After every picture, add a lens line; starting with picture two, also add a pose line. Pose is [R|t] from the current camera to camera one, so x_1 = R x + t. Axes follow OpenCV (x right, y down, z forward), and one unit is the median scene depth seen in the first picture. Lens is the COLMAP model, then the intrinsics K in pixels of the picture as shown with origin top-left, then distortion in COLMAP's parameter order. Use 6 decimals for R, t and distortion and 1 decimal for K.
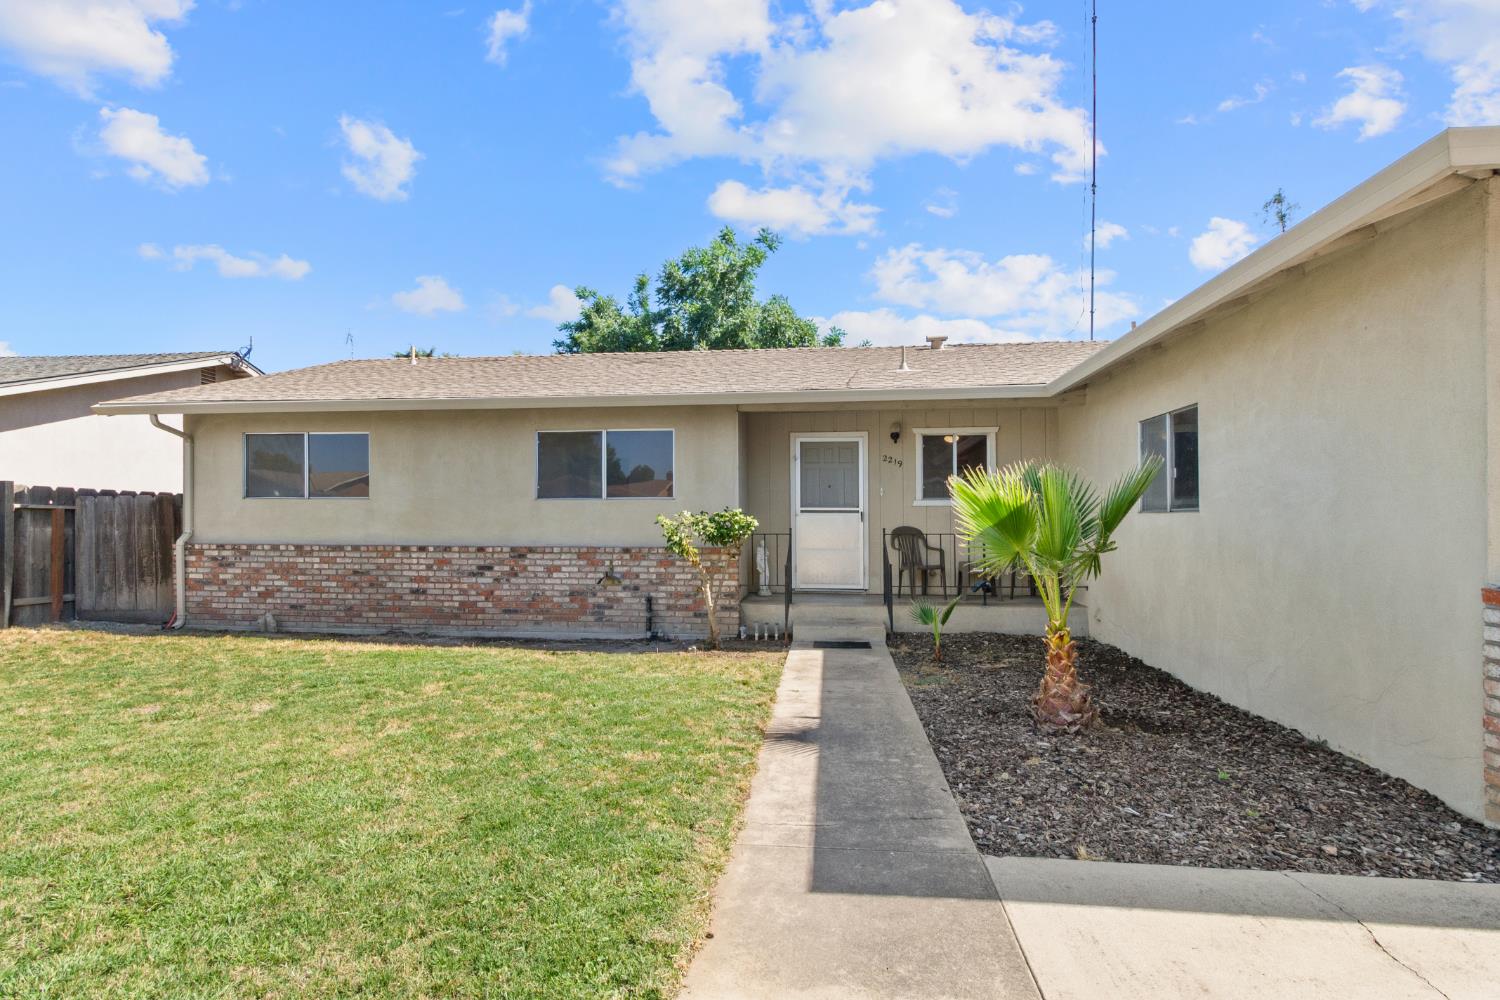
lens RADIAL K [[717.2, 0, 764.6], [0, 717.2, 512.0], [0, 0, 1]] dist [0.001109, 0.000393]
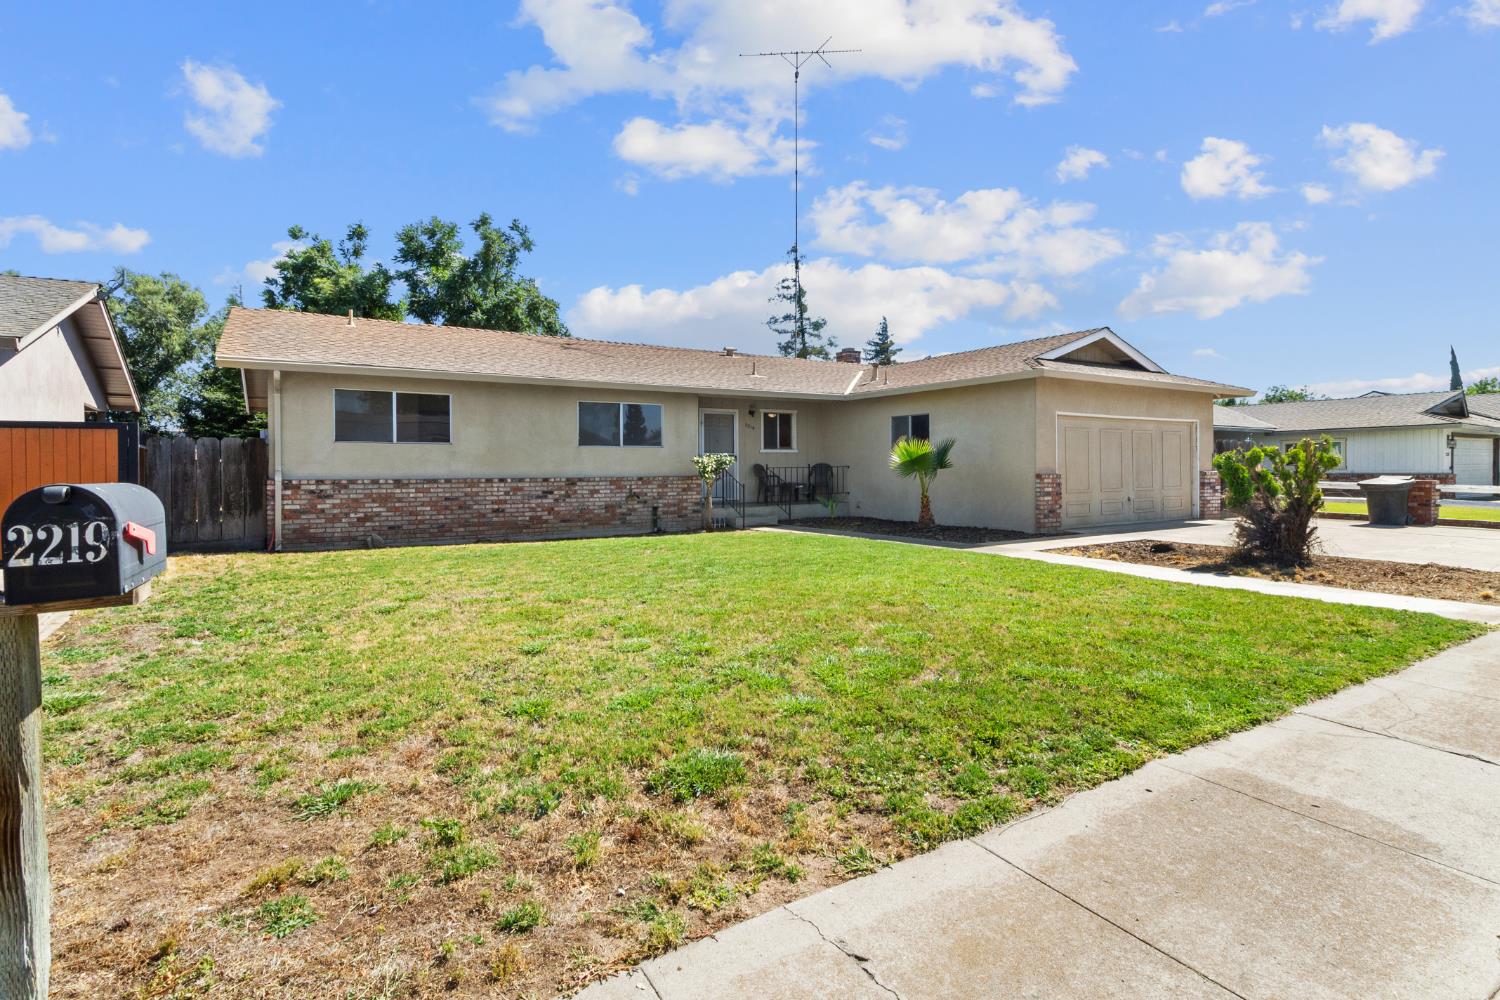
lens RADIAL K [[714.6, 0, 752.2], [0, 714.6, 468.8], [0, 0, 1]] dist [0.004258, 0.000656]
pose [[0.785664, -0.006278, 0.618621, -0.939246], [-0.001822, 0.999921, 0.012462, 0.010312], [-0.618650, -0.010918, 0.785590, -0.396575]]
